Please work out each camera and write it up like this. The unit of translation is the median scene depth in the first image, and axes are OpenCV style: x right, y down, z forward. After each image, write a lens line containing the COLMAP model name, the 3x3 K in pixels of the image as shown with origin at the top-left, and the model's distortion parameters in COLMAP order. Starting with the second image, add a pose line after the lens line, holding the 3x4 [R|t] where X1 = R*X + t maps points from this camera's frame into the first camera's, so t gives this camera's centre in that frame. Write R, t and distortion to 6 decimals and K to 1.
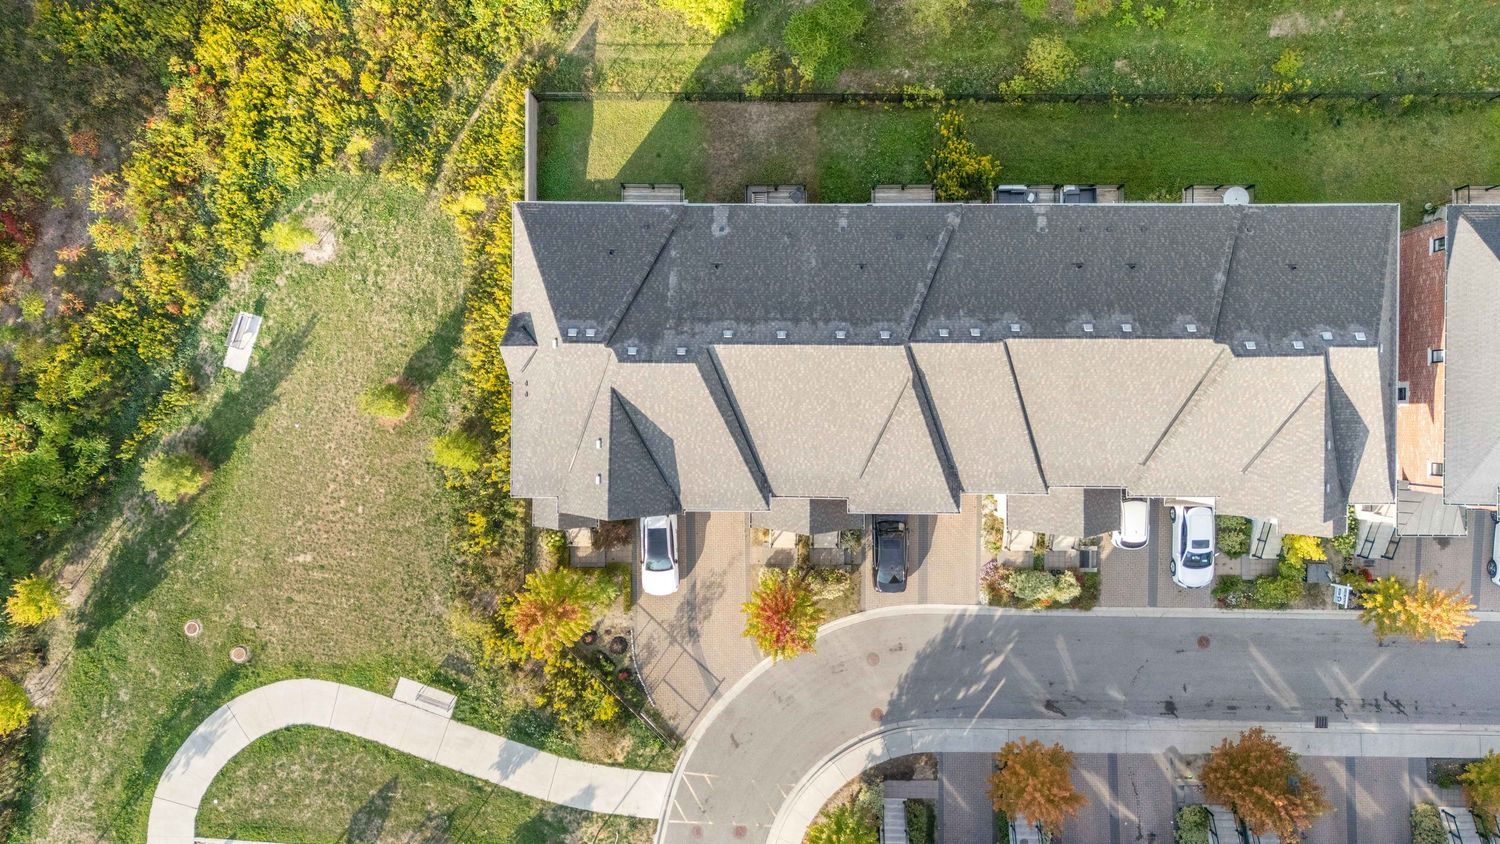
lens RADIAL K [[1097.2, 0, 750.9], [0, 1097.2, 419.2], [0, 0, 1]] dist [0.058507, -0.056892]
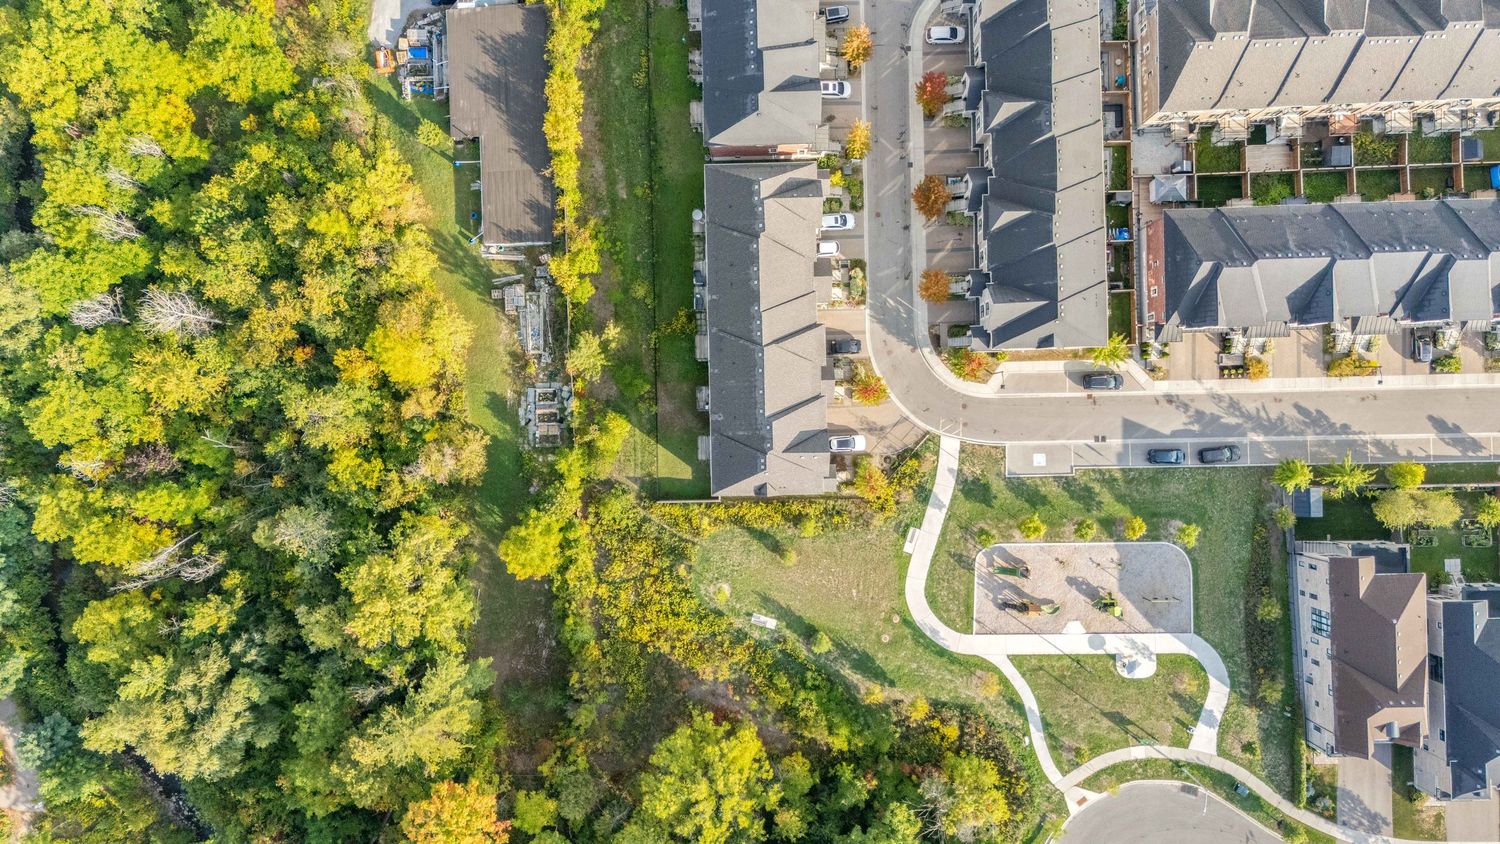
lens RADIAL K [[1097.2, 0, 749.4], [0, 1097.2, 421.8], [0, 0, 1]] dist [0.058507, -0.056892]
pose [[-0.028561, -0.999124, 0.030591, -0.102603], [0.999343, -0.029224, -0.021436, -0.038823], [0.022311, 0.029959, 0.999302, -1.377320]]
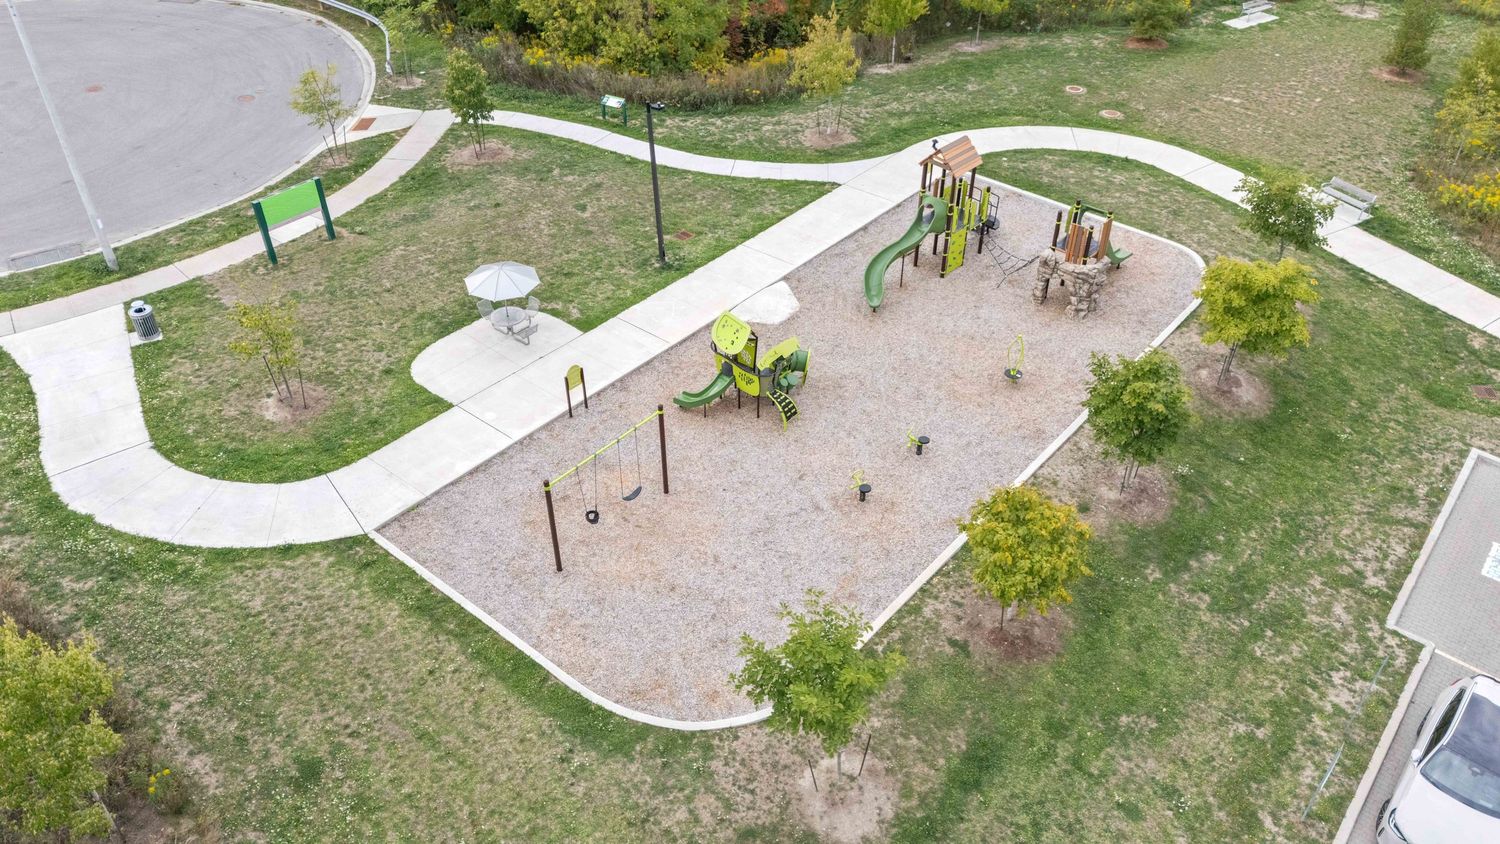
lens RADIAL K [[1097.2, 0, 743.7], [0, 1097.2, 424.3], [0, 0, 1]] dist [0.058507, -0.056892]
pose [[0.771416, 0.403706, -0.491873, -0.175784], [-0.636233, 0.475768, -0.607332, 0.992454], [-0.011166, 0.781451, 0.623866, 0.672664]]
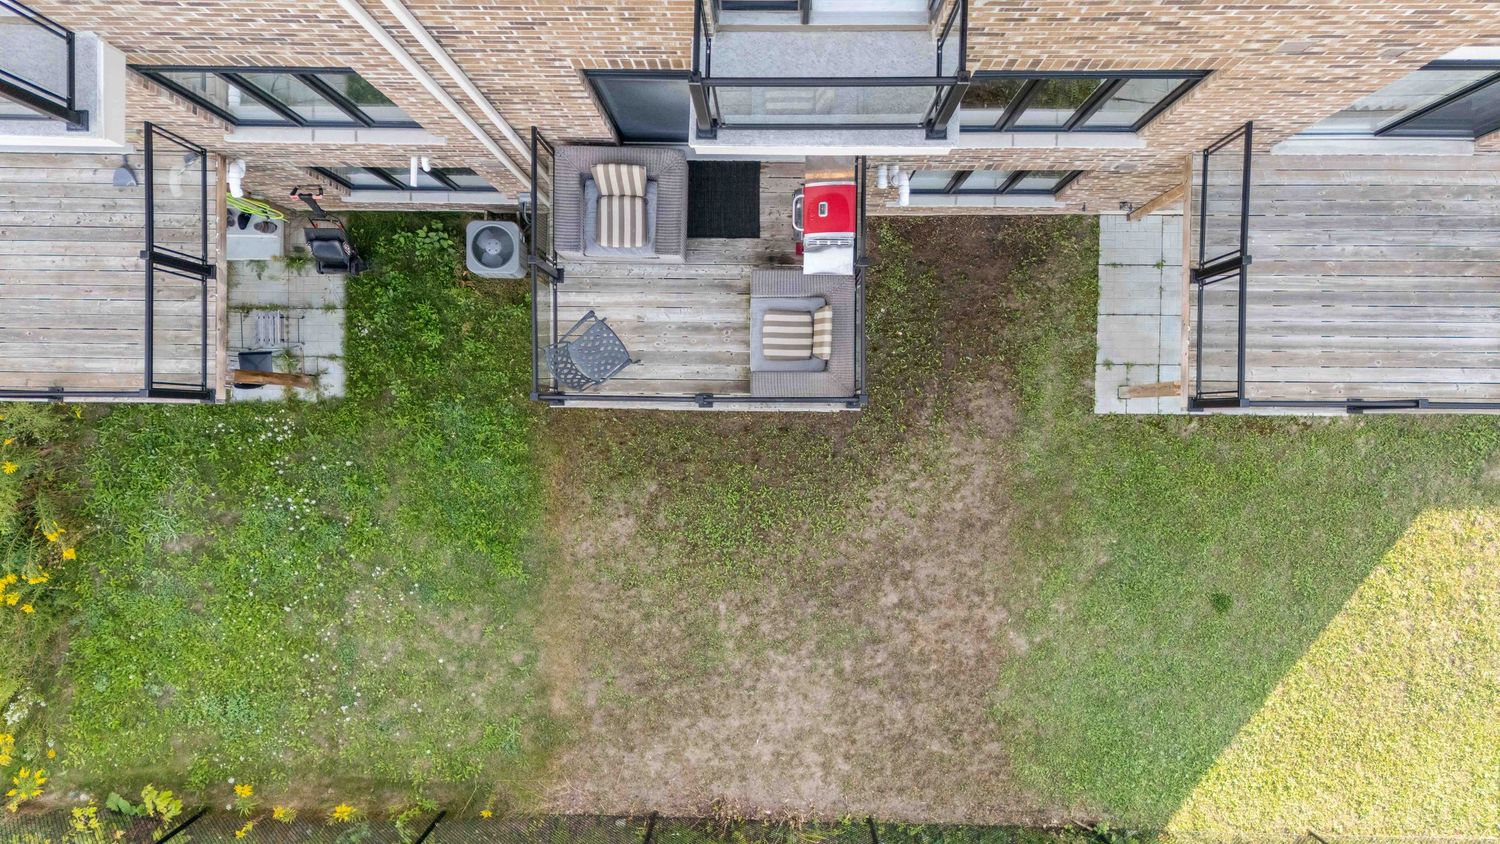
lens RADIAL K [[1097.2, 0, 749.9], [0, 1097.2, 422.1], [0, 0, 1]] dist [0.058507, -0.056892]
pose [[-0.998946, -0.003036, 0.045791, 0.005681], [0.002709, -0.999971, -0.007184, -0.201292], [0.045811, -0.007052, 0.998925, 0.765250]]
